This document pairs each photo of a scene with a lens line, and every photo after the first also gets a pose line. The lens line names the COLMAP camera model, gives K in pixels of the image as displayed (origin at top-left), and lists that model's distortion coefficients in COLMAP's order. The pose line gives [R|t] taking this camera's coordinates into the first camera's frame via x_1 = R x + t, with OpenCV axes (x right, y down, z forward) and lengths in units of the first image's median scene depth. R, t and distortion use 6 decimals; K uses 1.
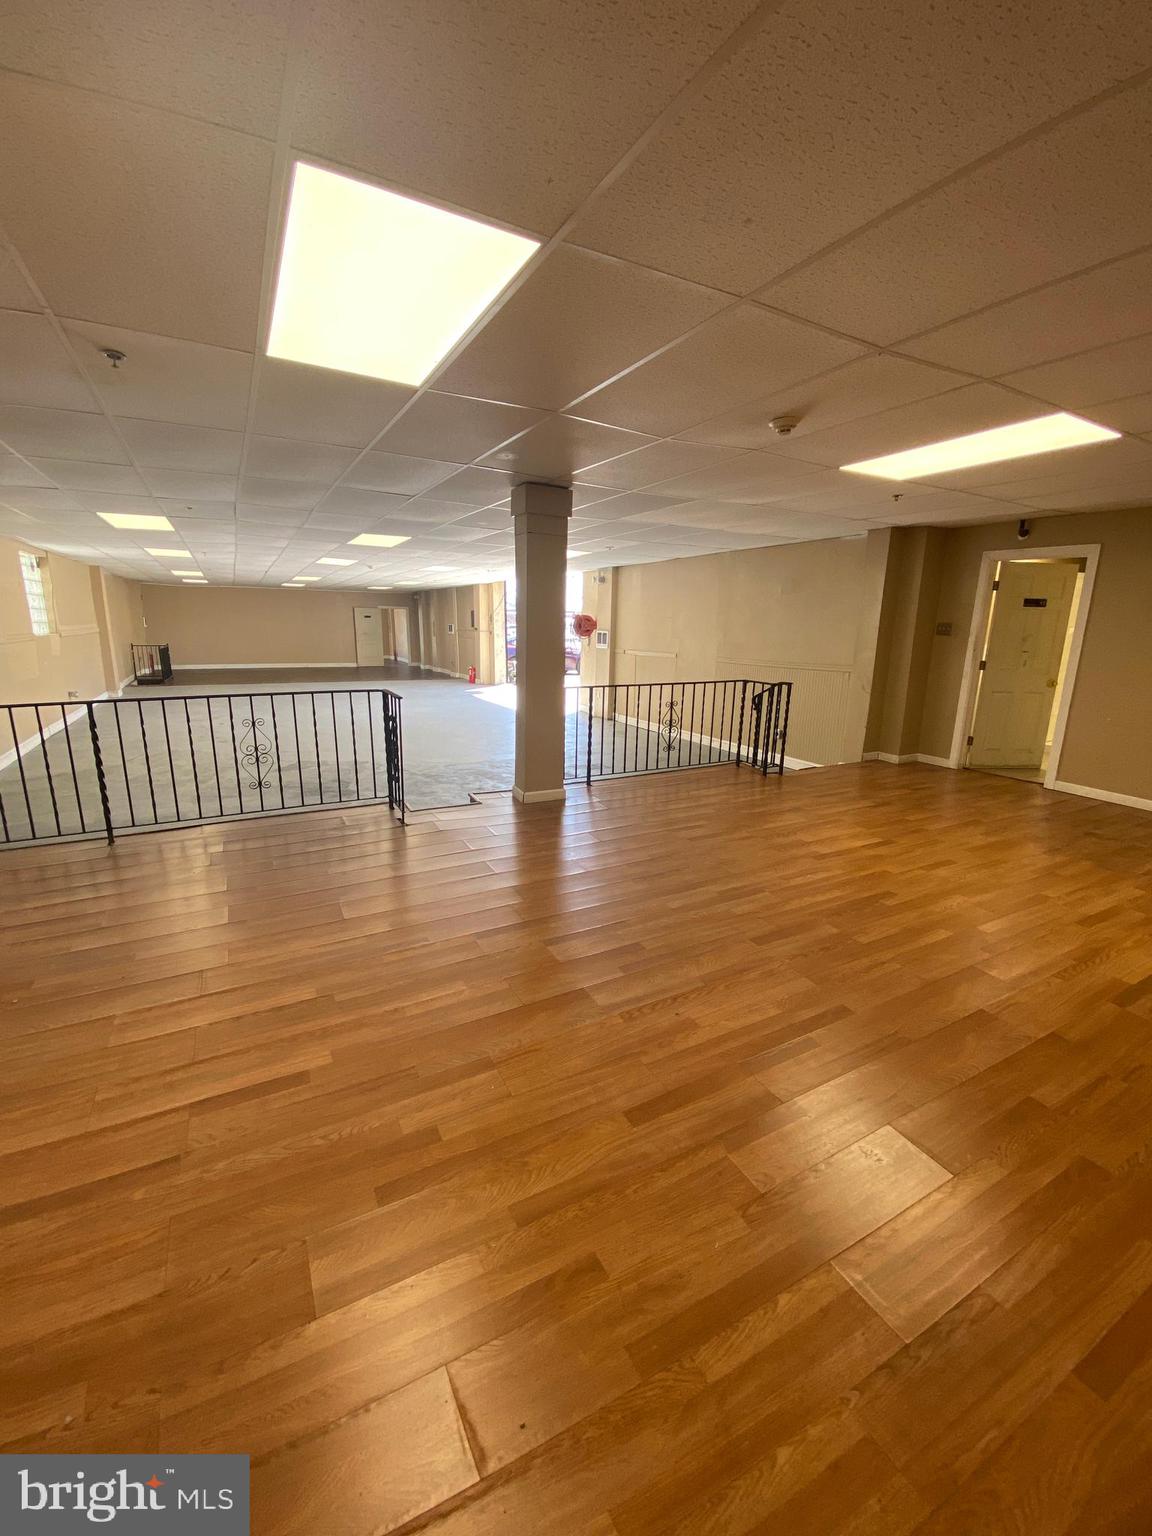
lens RADIAL K [[628.5, 0, 577.1], [0, 628.5, 764.6], [0, 0, 1]] dist [0.002771, -0.008517]
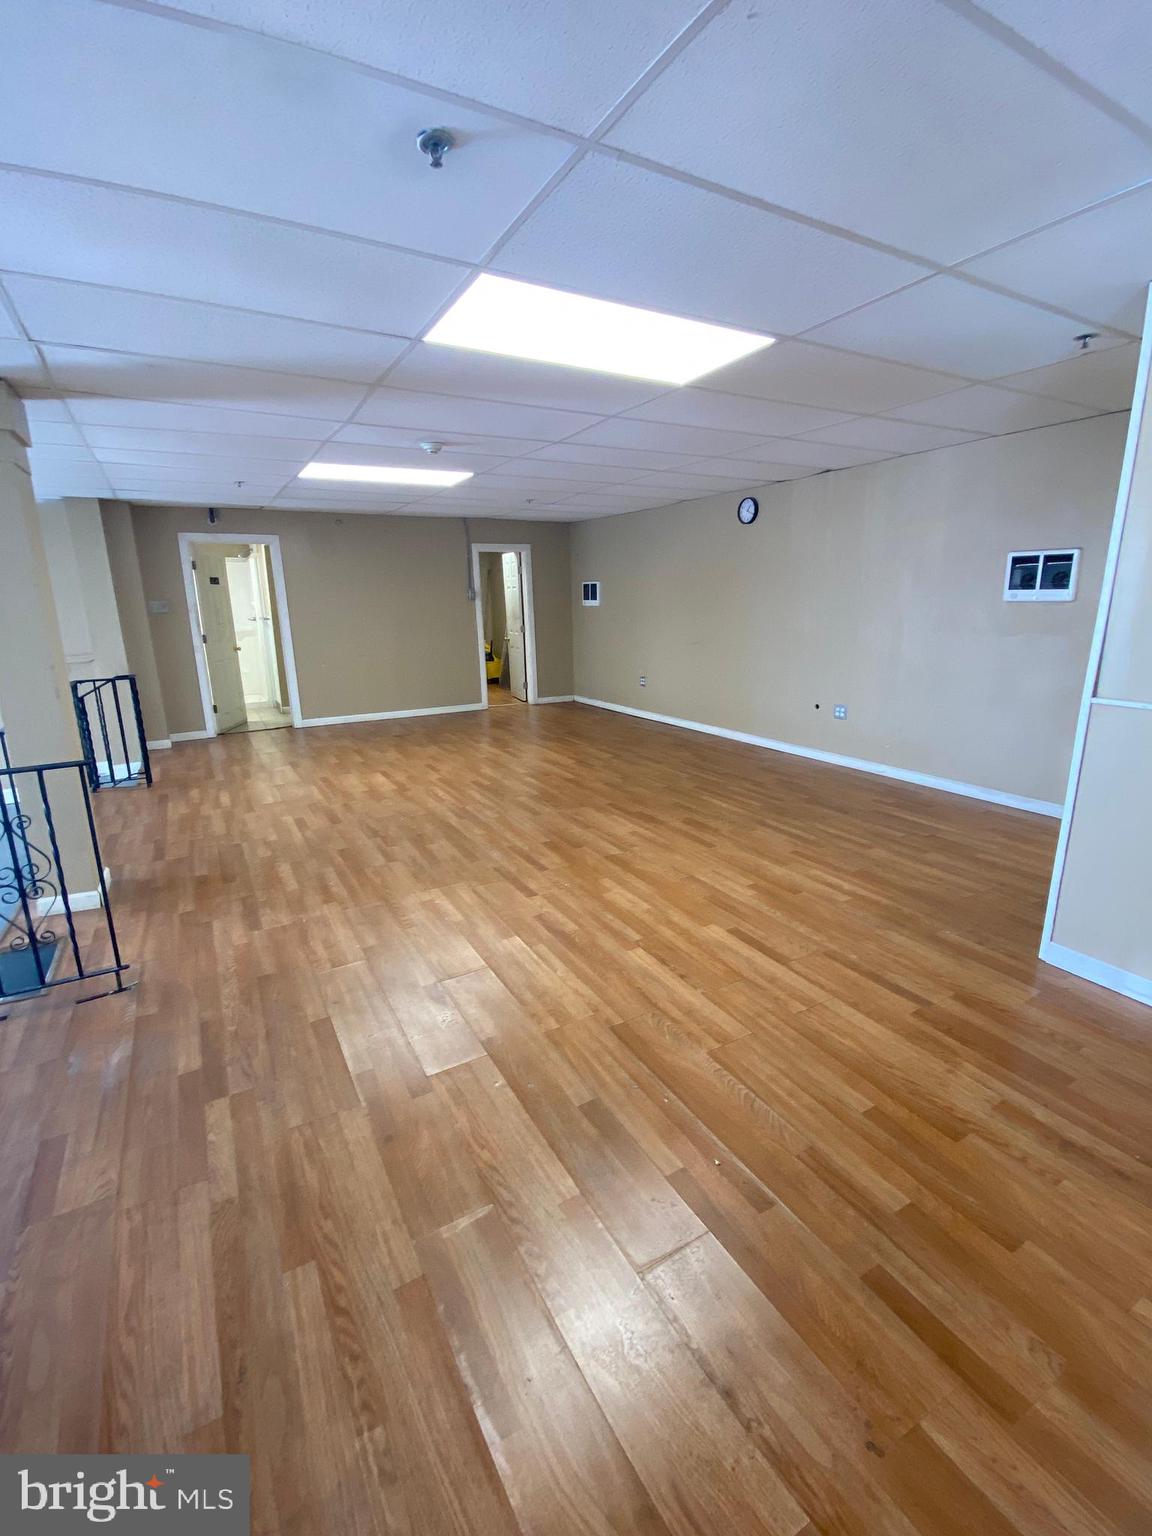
lens RADIAL K [[674.9, 0, 582.5], [0, 674.9, 766.6], [0, 0, 1]] dist [0.015562, -0.019560]
pose [[-0.033485, -0.263385, 0.964110, -0.567179], [0.245032, 0.933046, 0.263409, -0.100321], [-0.968936, 0.245058, 0.033295, 0.381480]]
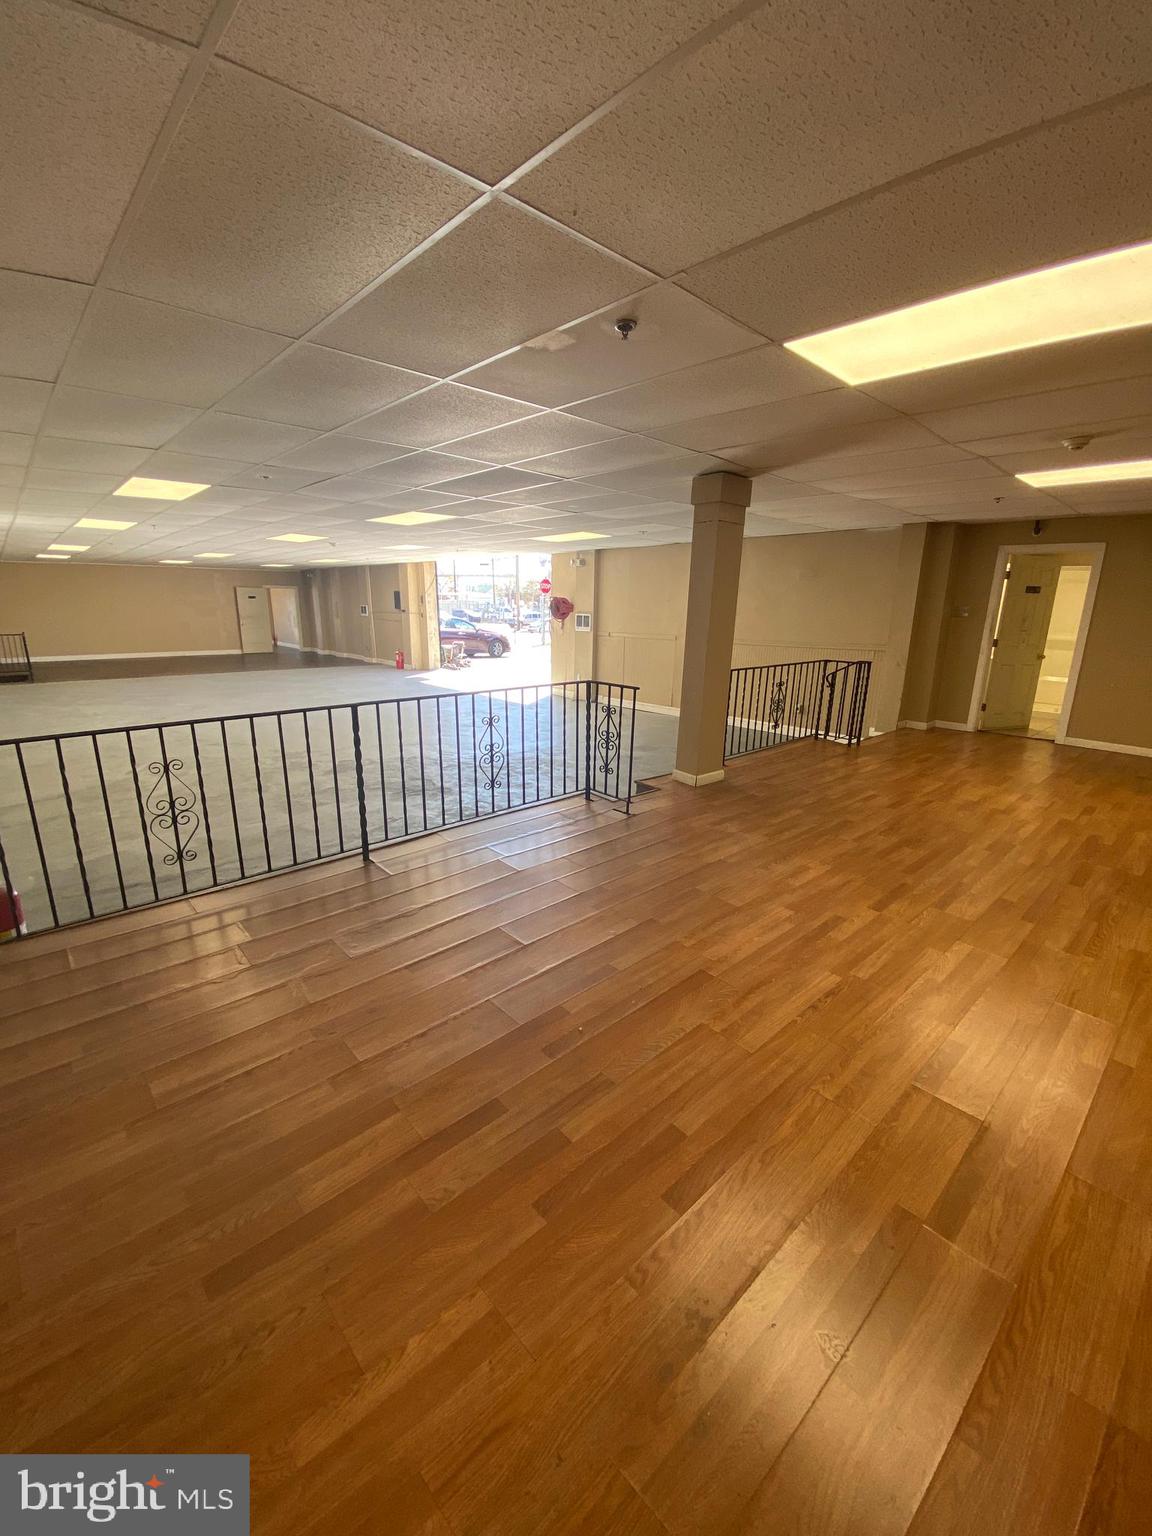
lens RADIAL K [[628.5, 0, 576.4], [0, 628.5, 765.4], [0, 0, 1]] dist [0.002771, -0.008517]
pose [[0.968298, -0.063776, 0.241519, -0.417017], [0.055999, 0.997671, 0.038934, -0.018529], [-0.243440, -0.024174, 0.969615, 0.041625]]
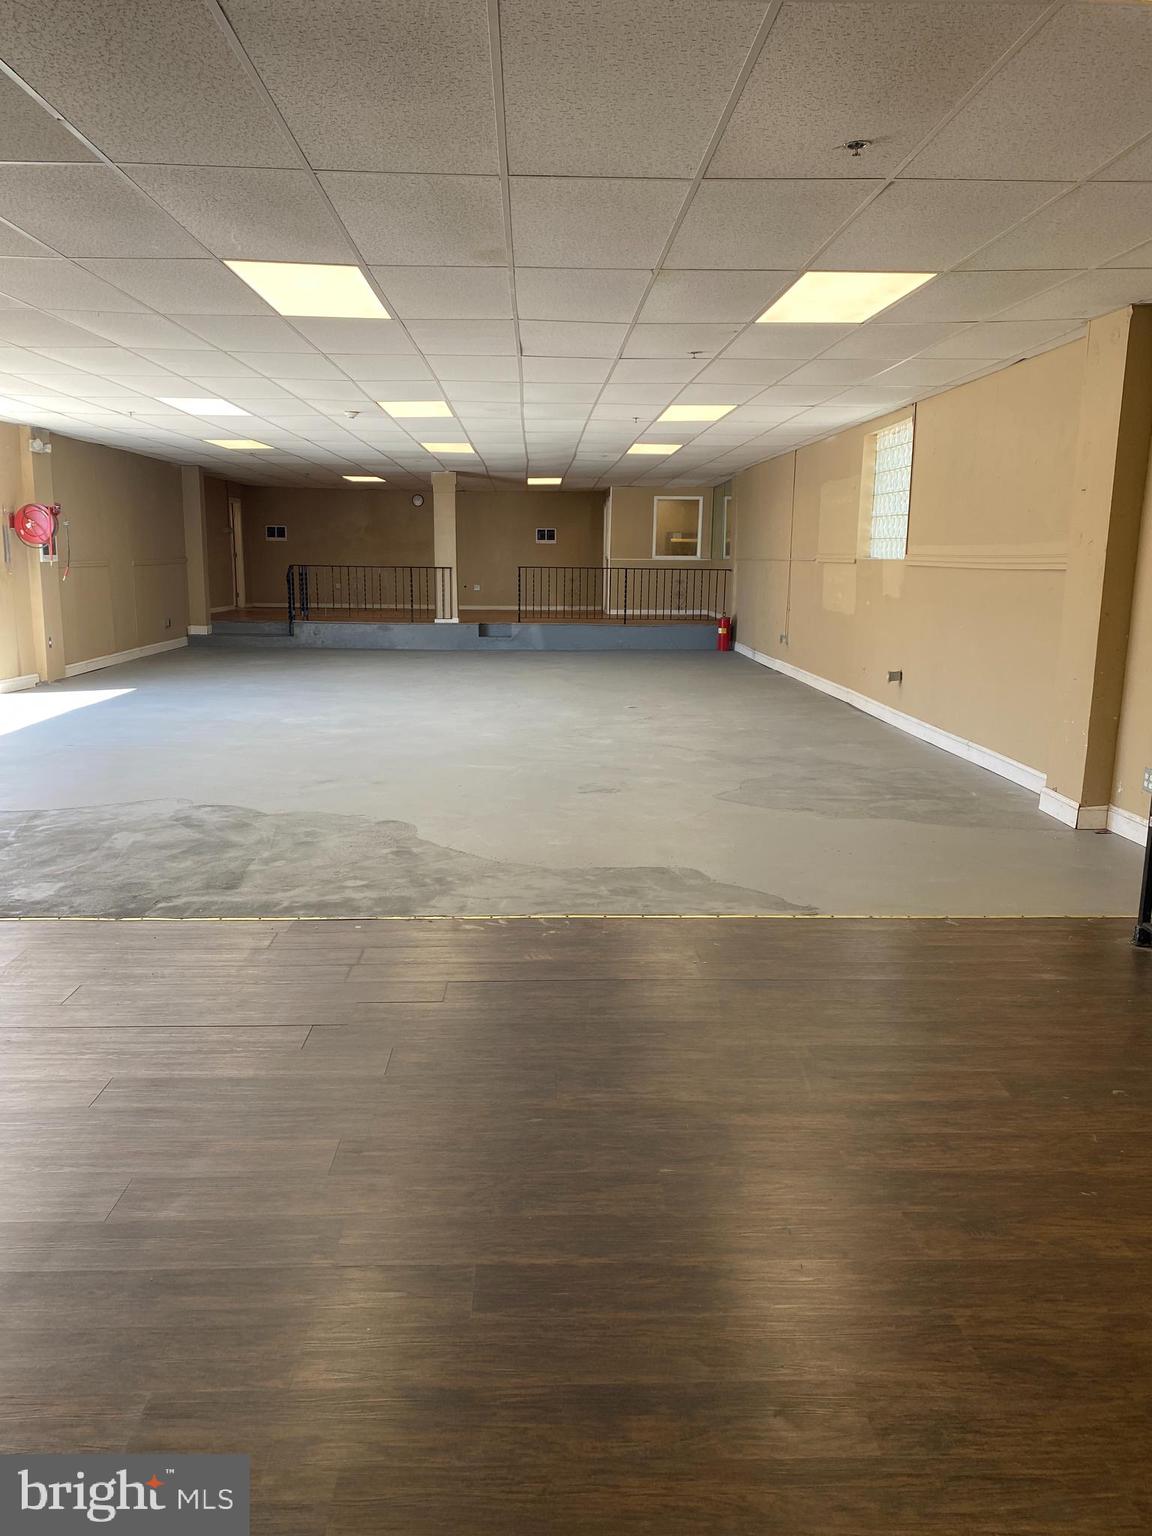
lens RADIAL K [[1162.8, 0, 574.6], [0, 1162.8, 760.3], [0, 0, 1]] dist [0.057254, -0.071362]
pose [[-0.896686, -0.100616, 0.431081, -1.659052], [0.076711, 0.923774, 0.375177, -0.723866], [-0.435970, 0.369485, -0.820616, 3.242460]]
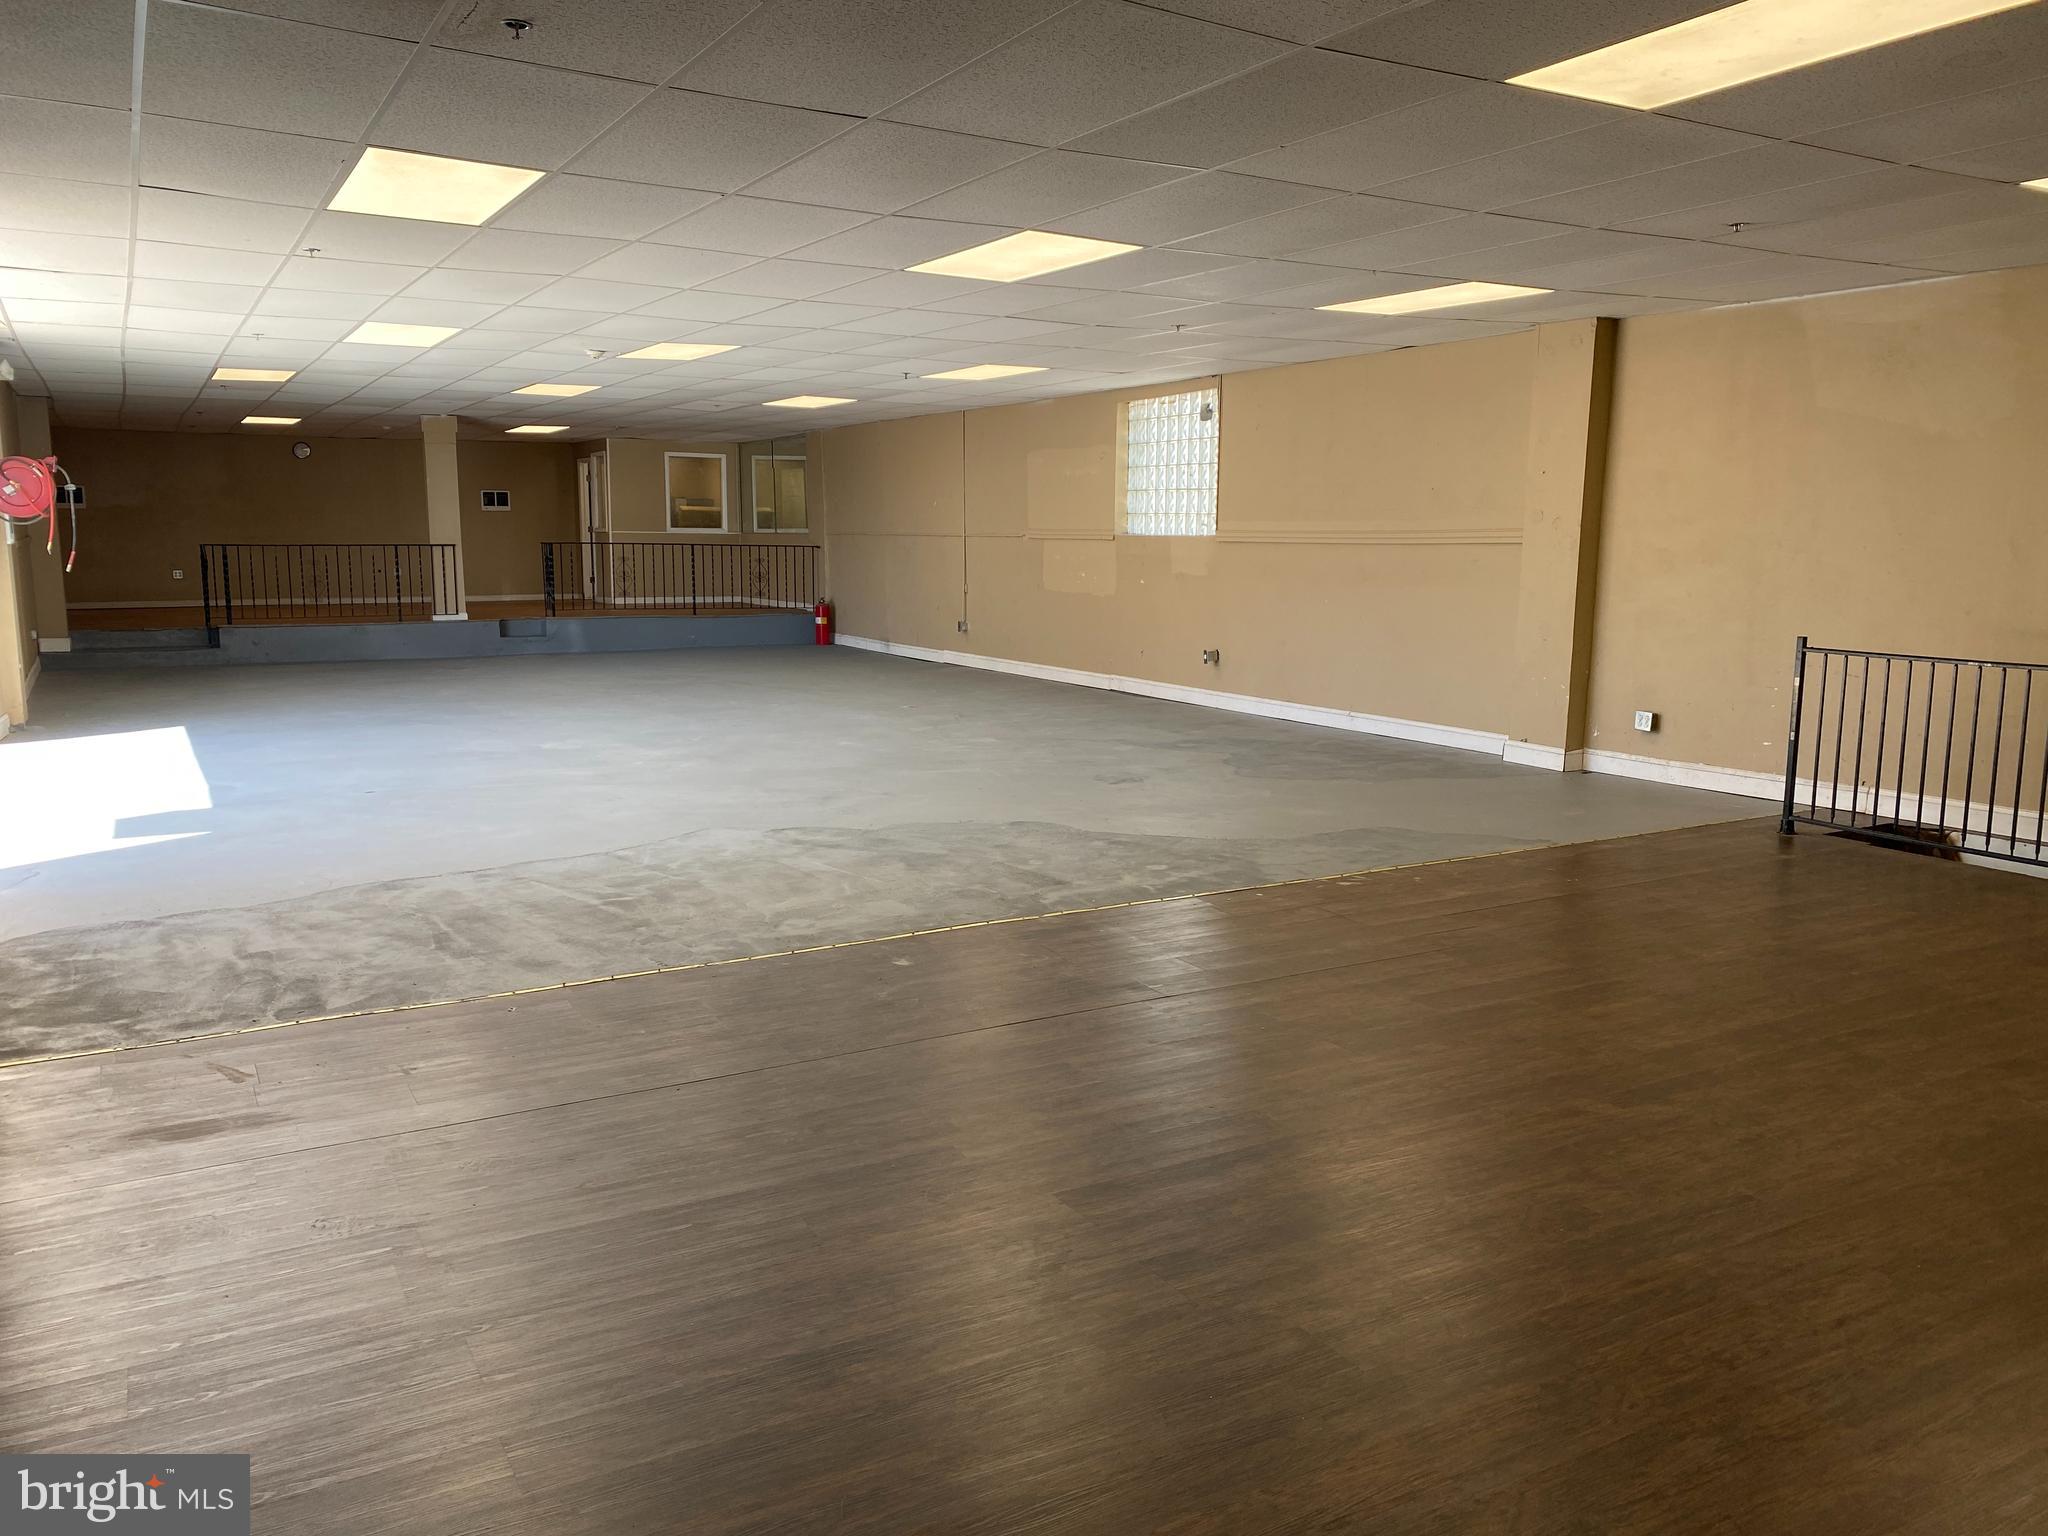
lens RADIAL K [[1550.4, 0, 1048.2], [0, 1550.4, 749.6], [0, 0, 1]] dist [0.057254, -0.071362]
pose [[-0.999032, -0.014899, -0.041385, -1.044197], [-0.028785, 0.932882, 0.359029, -0.807314], [0.033258, 0.359873, -0.932408, 3.640709]]
